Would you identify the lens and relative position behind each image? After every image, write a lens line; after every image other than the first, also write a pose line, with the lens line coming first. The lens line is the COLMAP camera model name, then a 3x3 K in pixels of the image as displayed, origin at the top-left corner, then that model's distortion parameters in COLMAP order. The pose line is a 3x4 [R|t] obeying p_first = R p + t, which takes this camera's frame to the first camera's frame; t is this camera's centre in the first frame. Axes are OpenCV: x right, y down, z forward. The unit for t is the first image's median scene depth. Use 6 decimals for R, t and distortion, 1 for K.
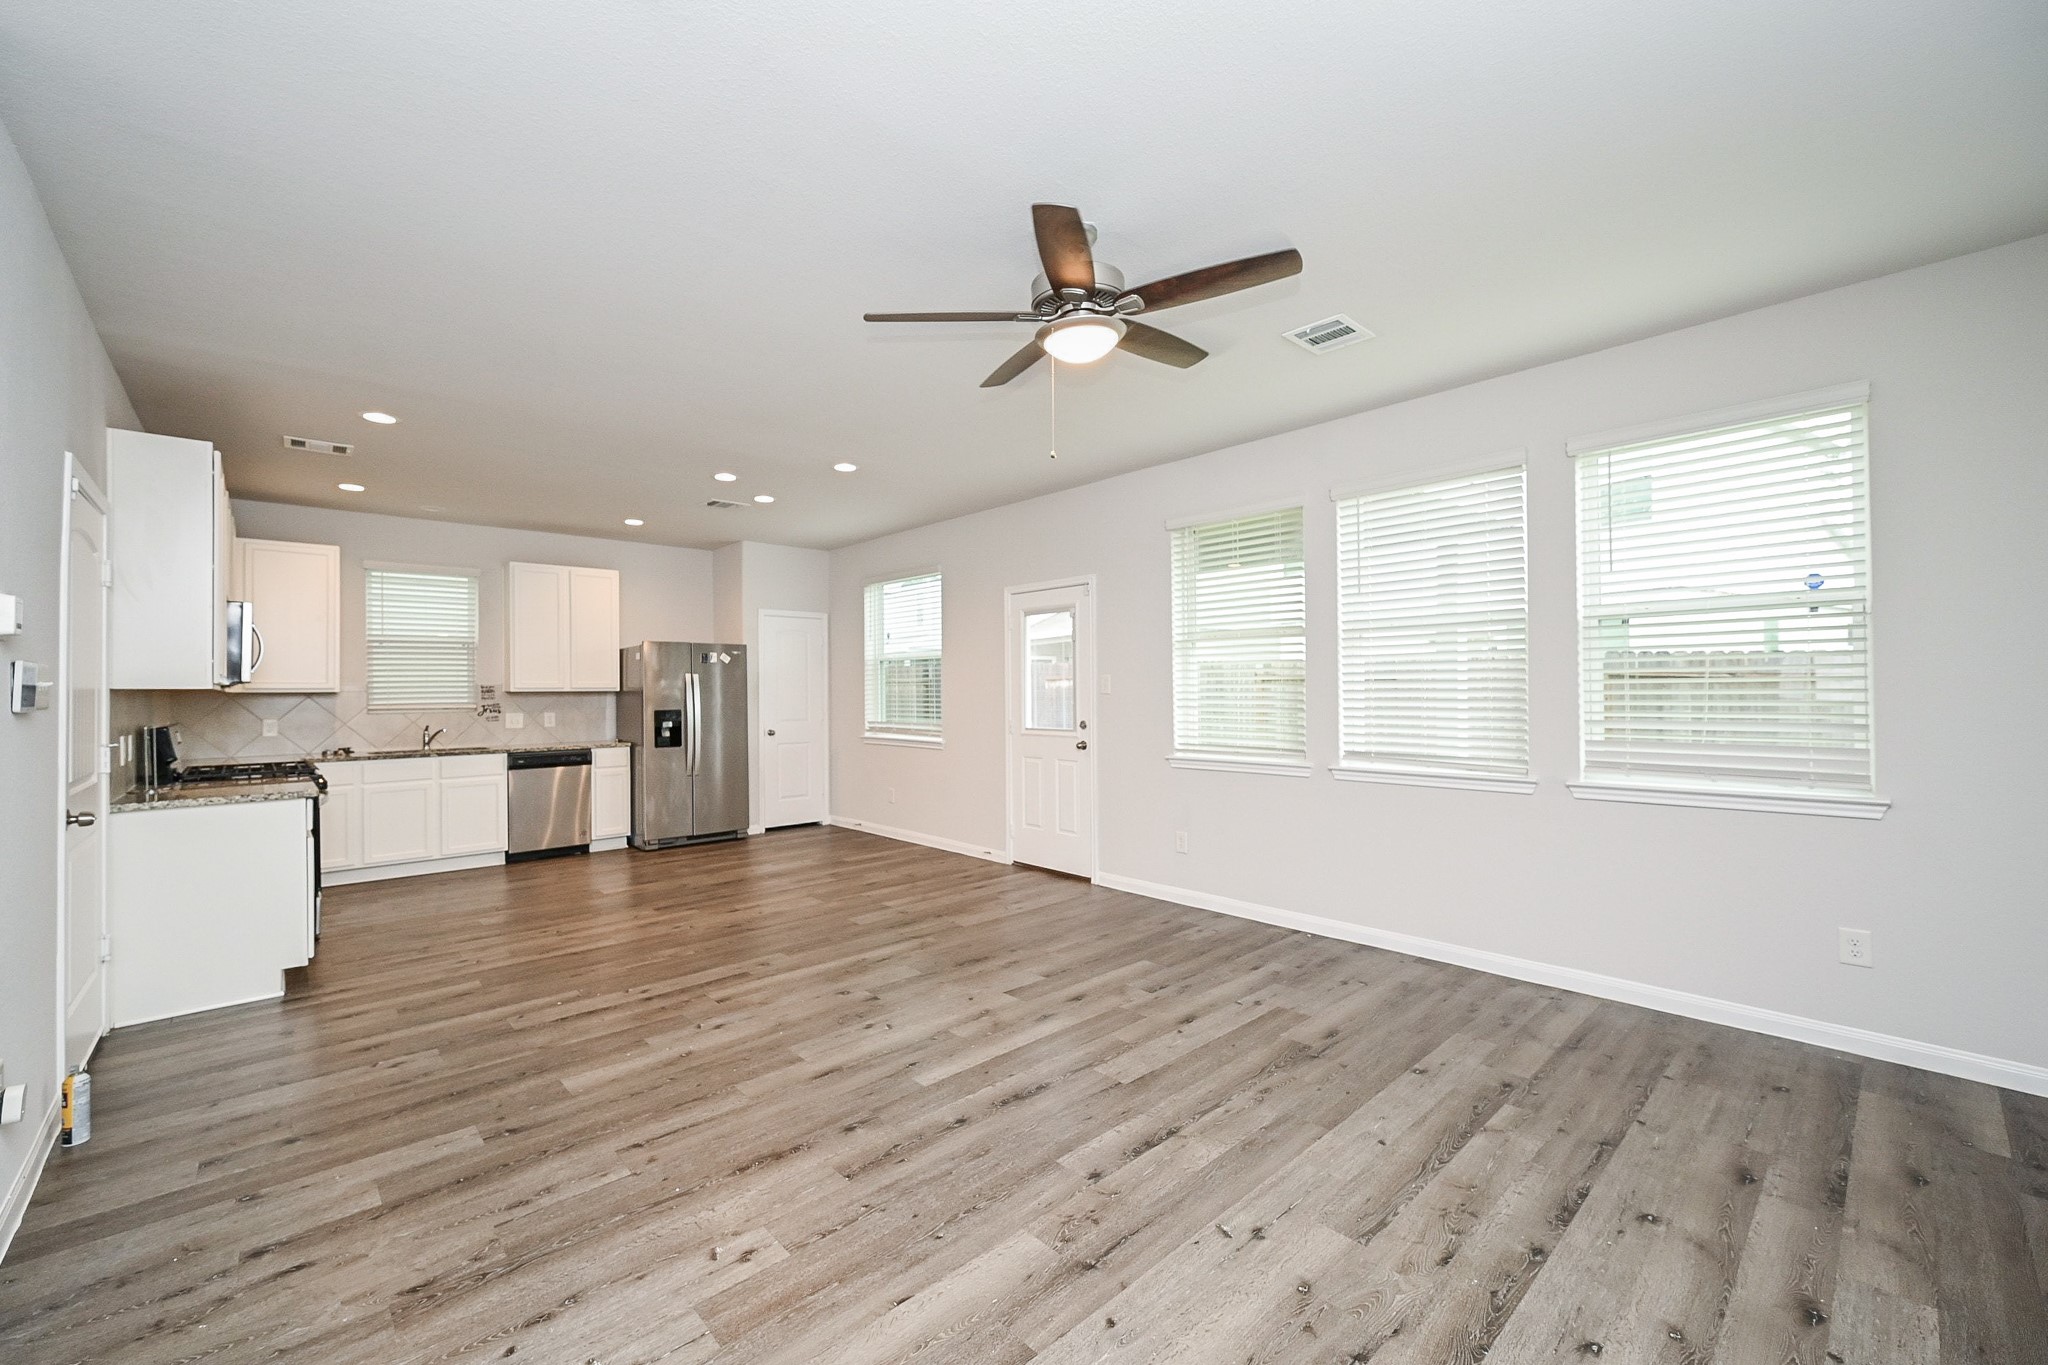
lens RADIAL K [[829.2, 0, 1024.0], [0, 829.2, 682.5], [0, 0, 1]] dist [0.016010, 0.000032]
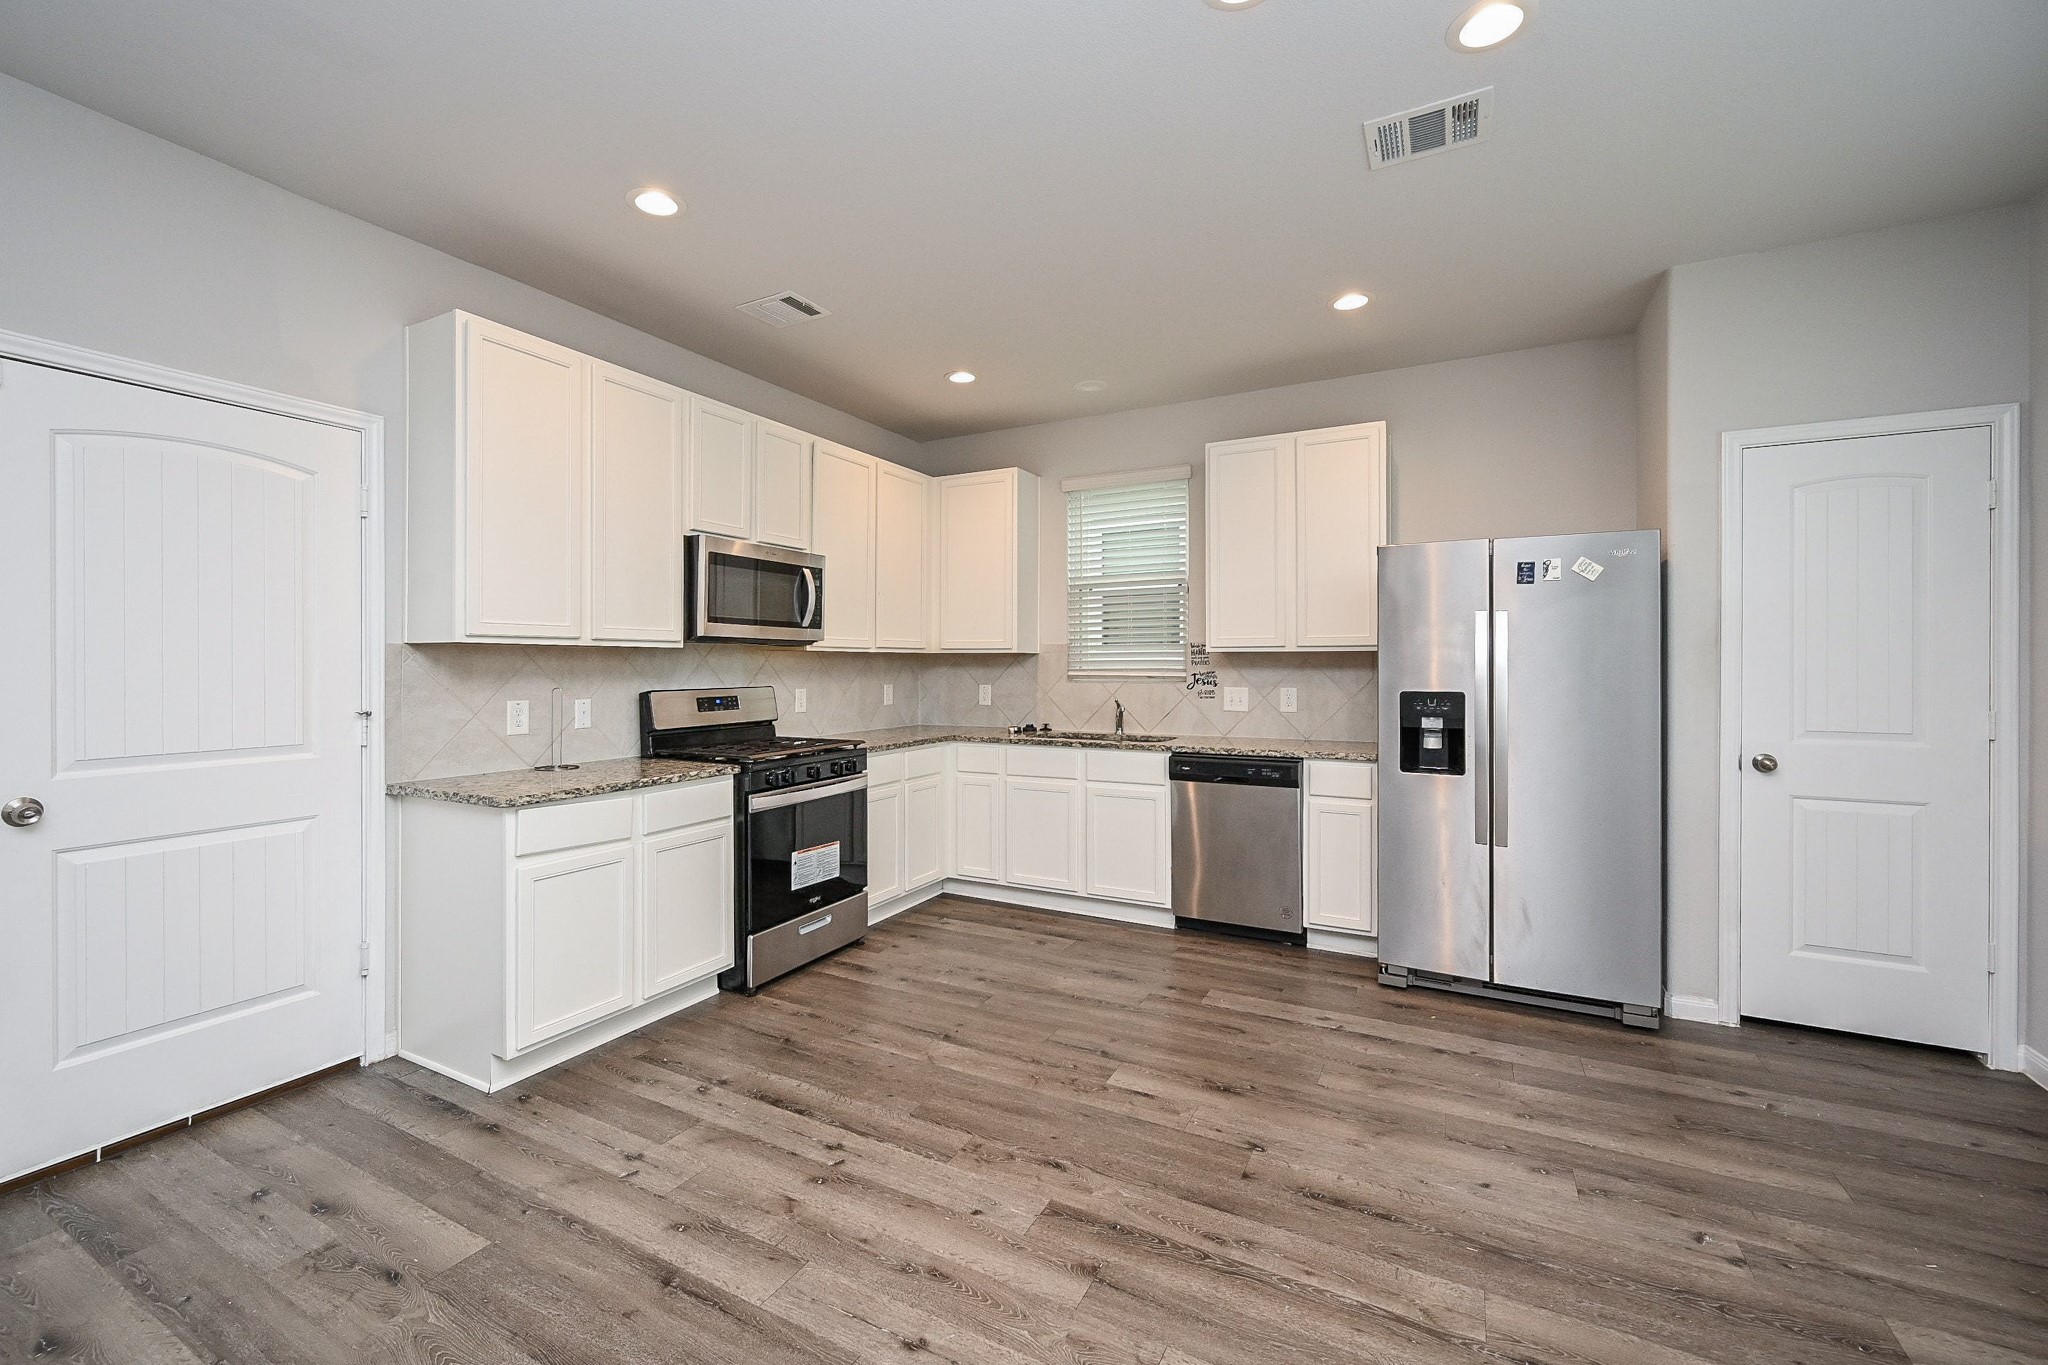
lens RADIAL K [[863.4, 0, 978.3], [0, 863.4, 665.1], [0, 0, 1]] dist [0.001610, 0.000070]
pose [[0.307370, 0.010078, -0.951537, -0.053905], [0.007560, 0.999886, 0.013032, 0.010481], [0.951560, -0.011199, 0.307259, 0.620197]]
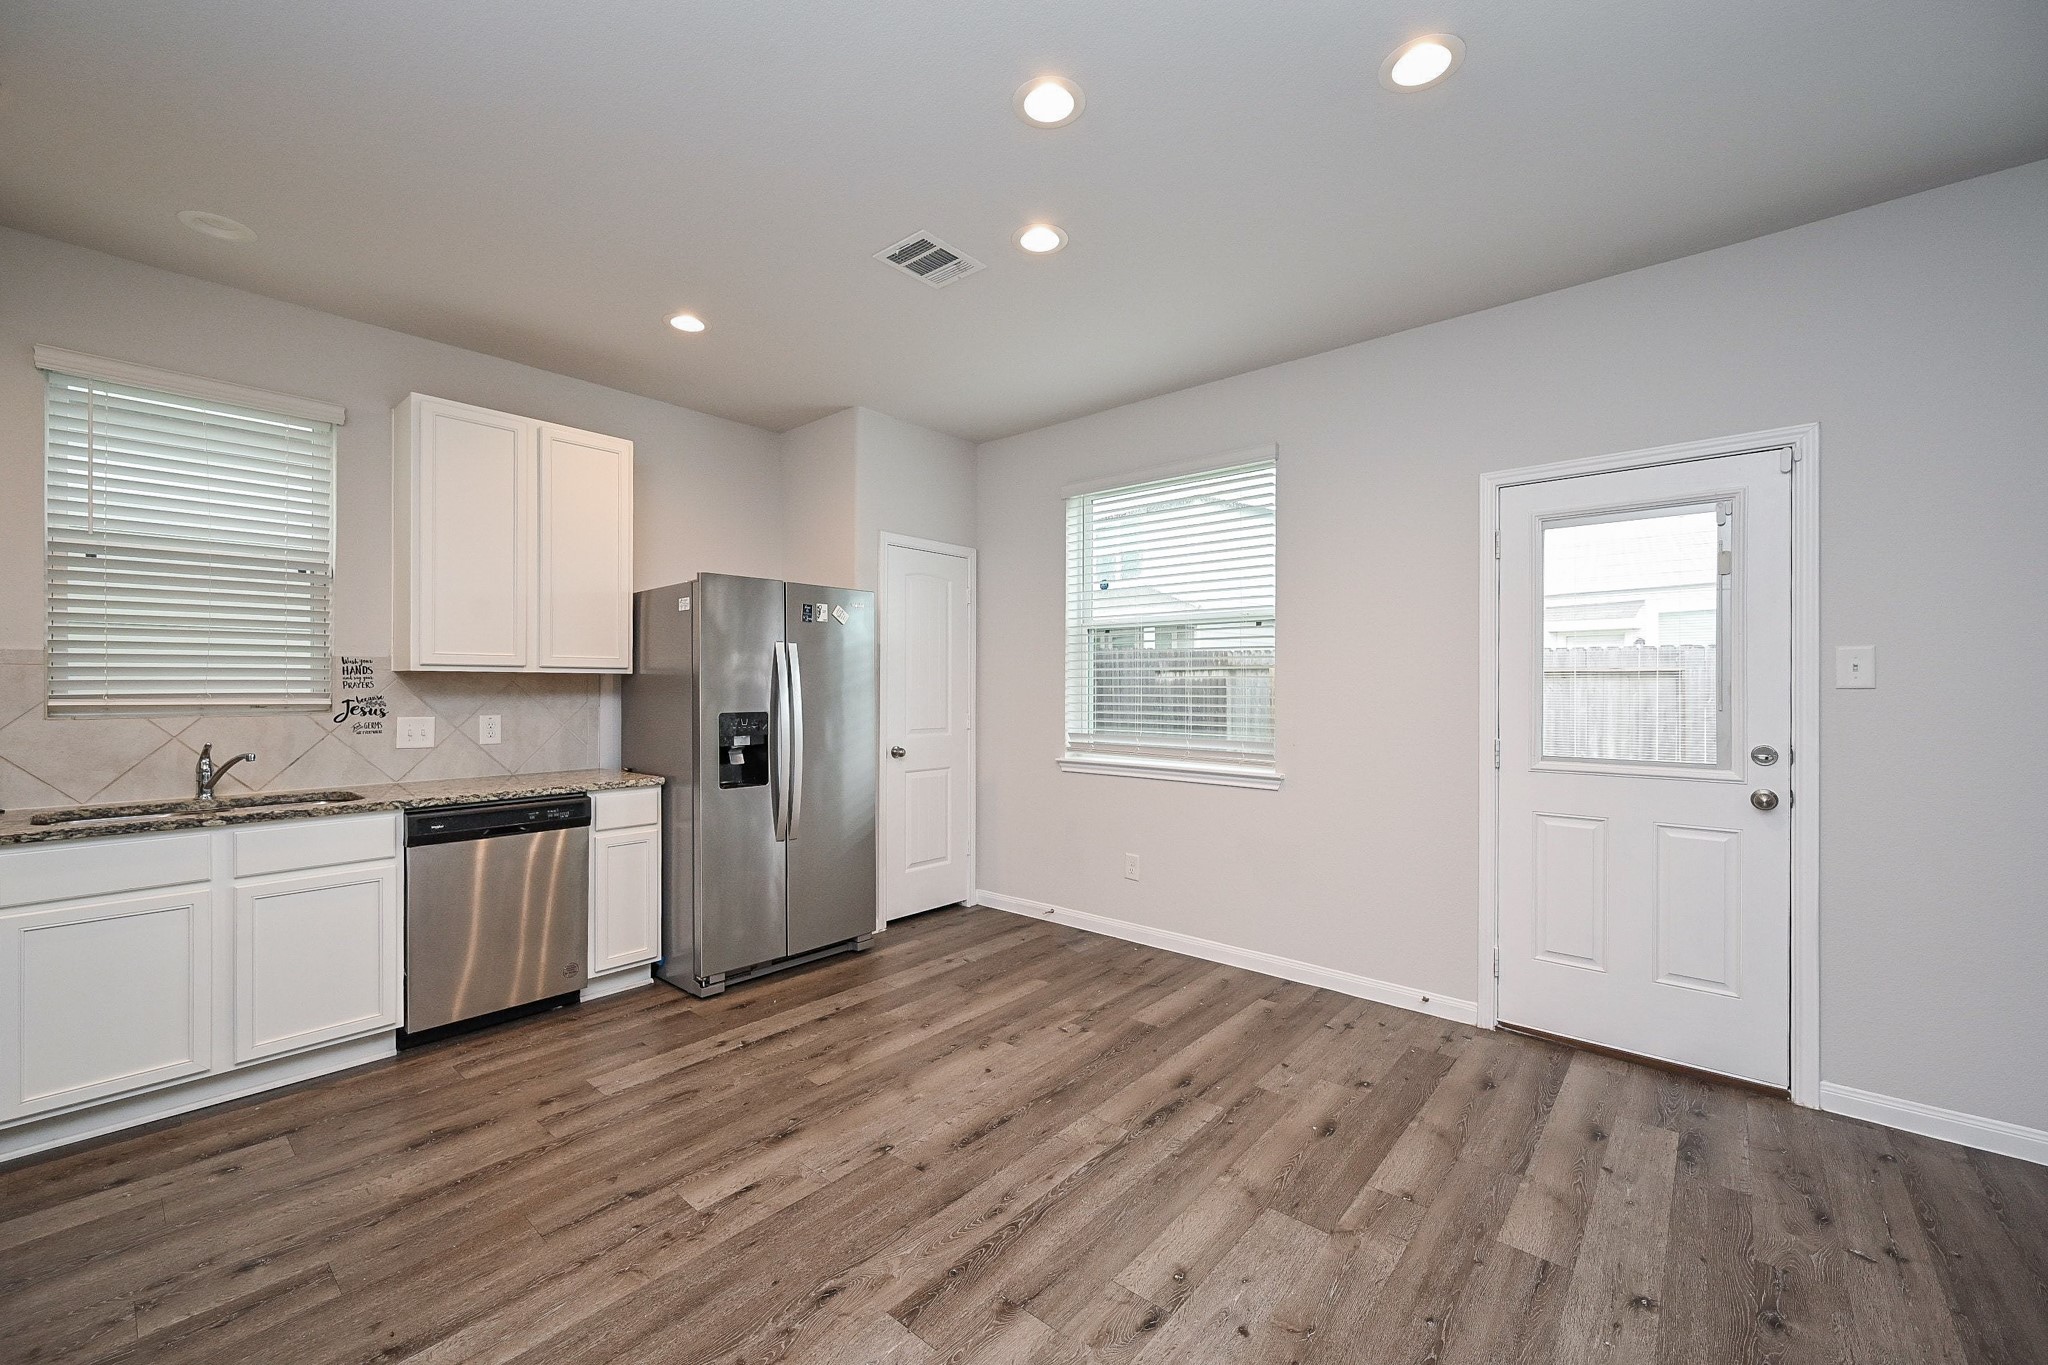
lens RADIAL K [[821.2, 0, 1028.6], [0, 821.2, 686.0], [0, 0, 1]] dist [0.000159, 0.000115]
pose [[0.992886, 0.010847, 0.118578, -0.317208], [-0.011773, 0.999905, 0.007115, 0.011593], [-0.118489, -0.008461, 0.992919, 0.489219]]
